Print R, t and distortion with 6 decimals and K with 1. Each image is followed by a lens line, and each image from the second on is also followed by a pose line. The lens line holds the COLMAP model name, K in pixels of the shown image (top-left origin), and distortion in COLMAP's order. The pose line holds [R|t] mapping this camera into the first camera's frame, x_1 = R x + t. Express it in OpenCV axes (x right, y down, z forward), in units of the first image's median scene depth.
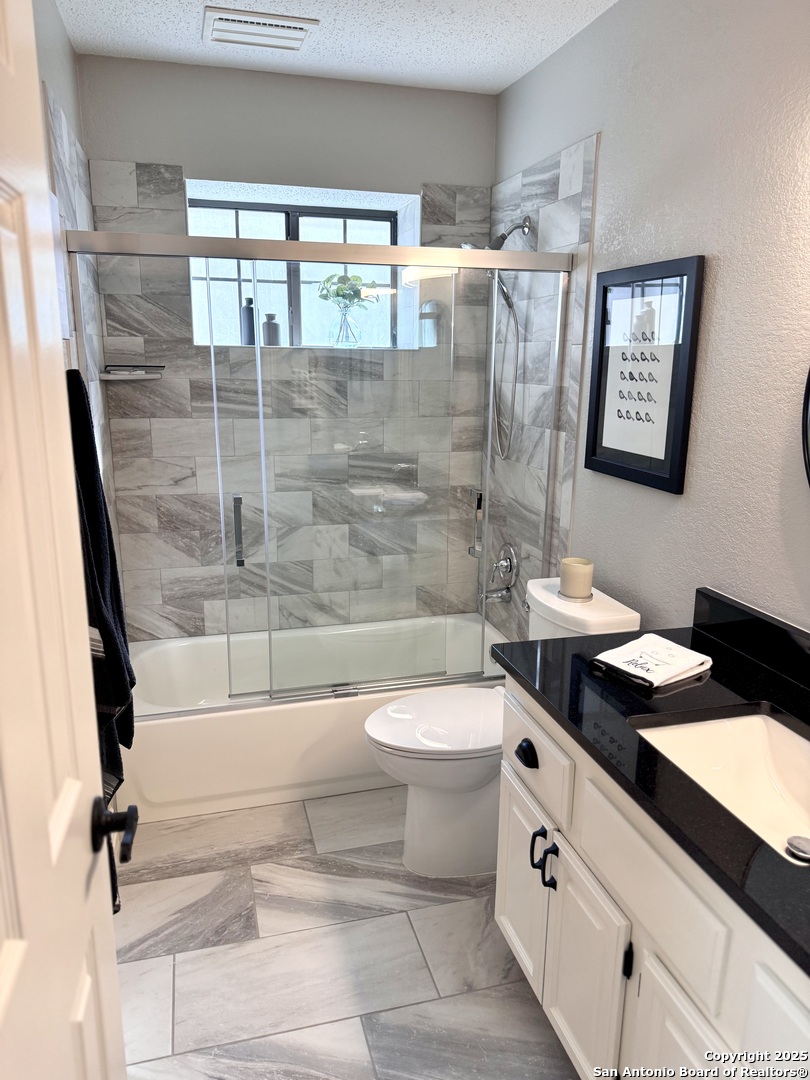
lens RADIAL K [[765.8, 0, 401.9], [0, 765.8, 550.5], [0, 0, 1]] dist [0.049401, -0.069259]
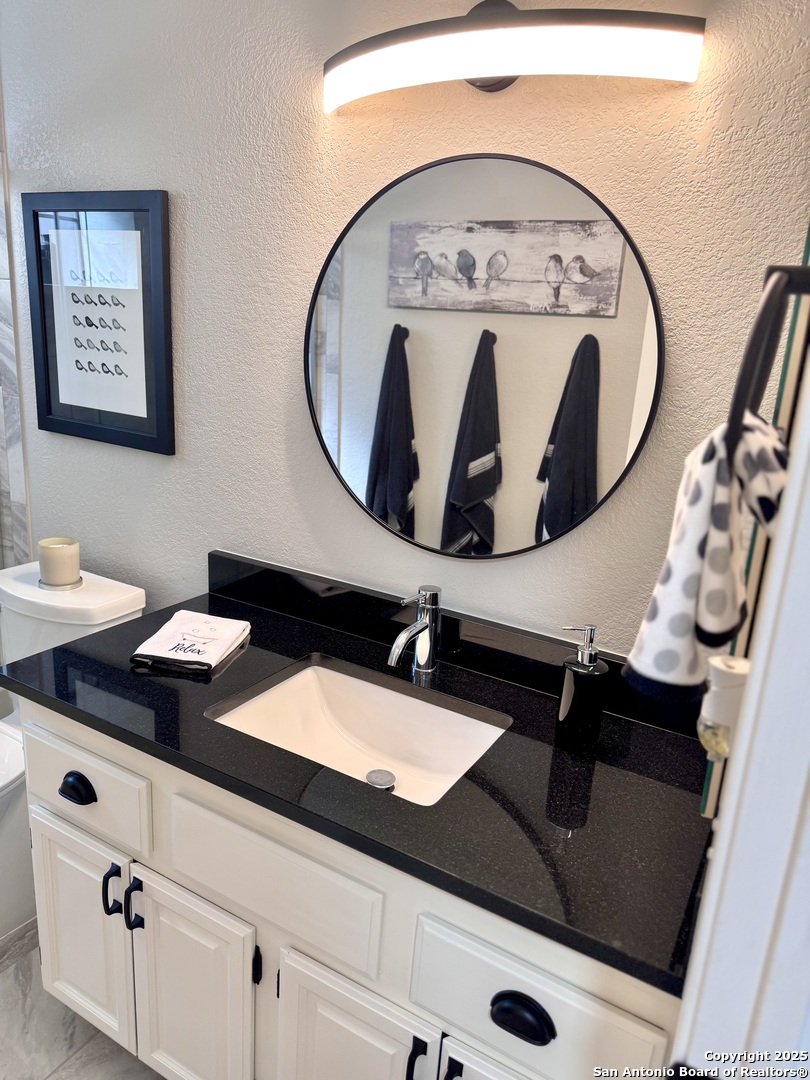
lens RADIAL K [[765.8, 0, 404.9], [0, 765.8, 547.4], [0, 0, 1]] dist [0.049401, -0.069259]
pose [[0.710923, -0.158537, 0.685168, -0.091142], [0.115788, 0.987350, 0.108316, -0.030469], [-0.693673, 0.002330, 0.720287, 0.137305]]
